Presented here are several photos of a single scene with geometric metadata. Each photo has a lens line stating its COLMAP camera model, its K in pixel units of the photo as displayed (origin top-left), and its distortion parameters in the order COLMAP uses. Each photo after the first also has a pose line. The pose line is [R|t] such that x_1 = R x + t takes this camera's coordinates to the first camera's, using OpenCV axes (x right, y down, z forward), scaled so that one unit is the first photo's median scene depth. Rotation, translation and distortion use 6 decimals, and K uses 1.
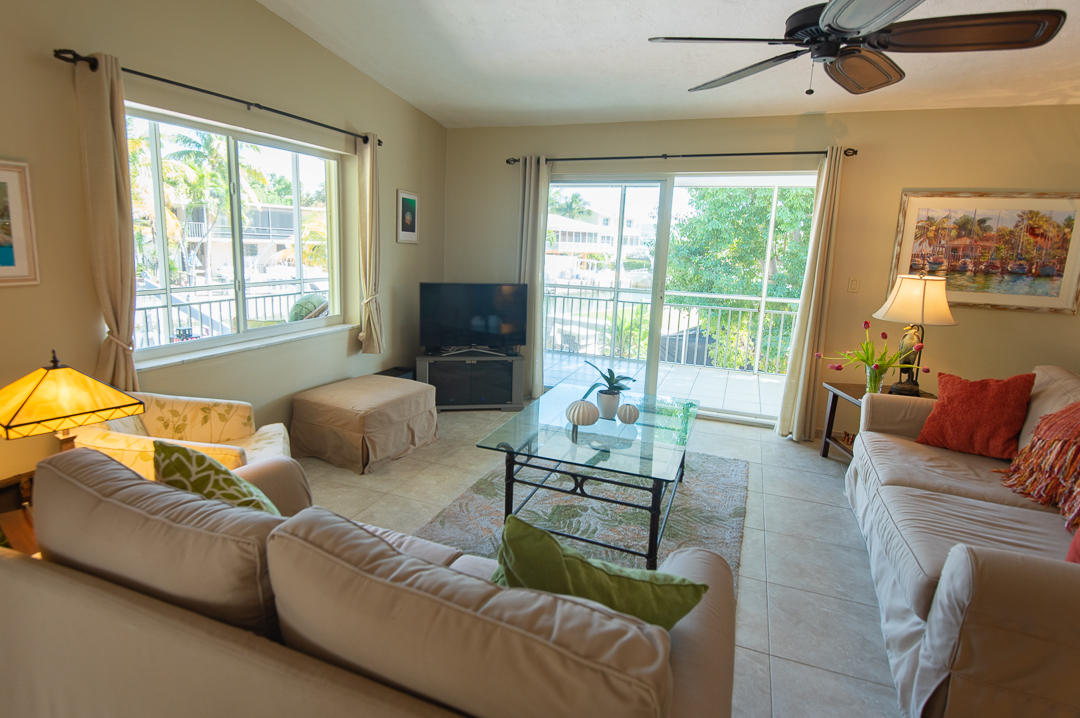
lens RADIAL K [[575.4, 0, 498.5], [0, 575.4, 357.3], [0, 0, 1]] dist [-0.000252, -0.001201]
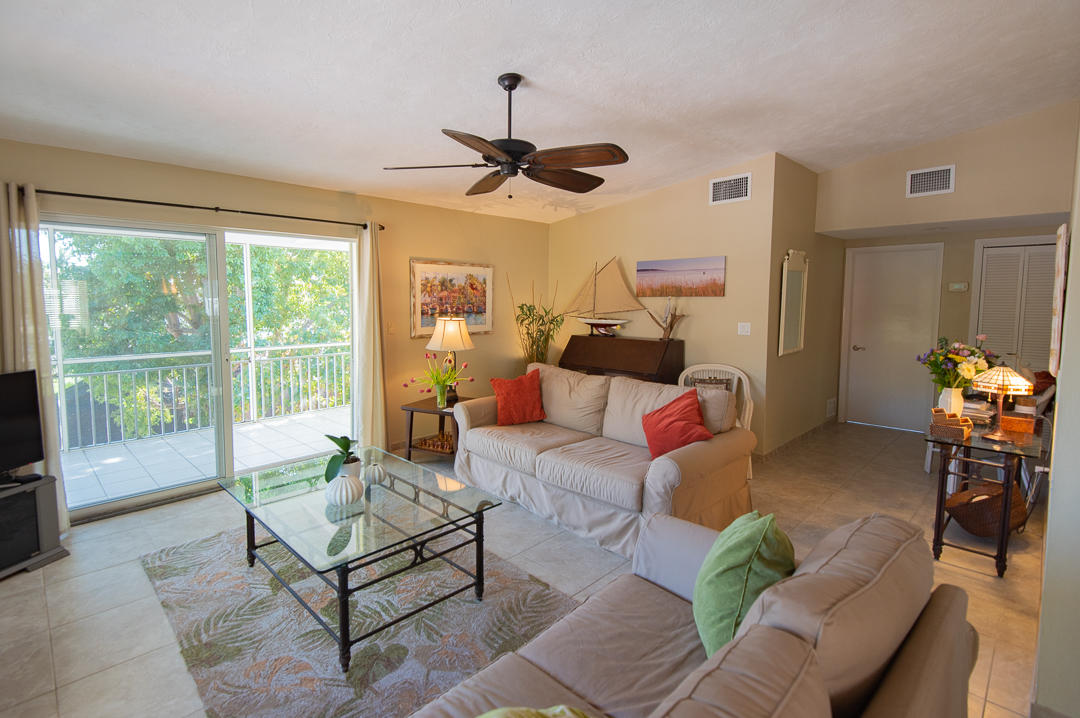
lens RADIAL K [[514.0, 0, 540.0], [0, 514.0, 359.0], [0, 0, 1]] dist [0.001818, 0.000279]
pose [[0.356394, -0.141850, 0.923505, -0.371897], [0.201073, 0.976893, 0.072454, -0.082626], [-0.912443, 0.159870, 0.376681, 0.297423]]
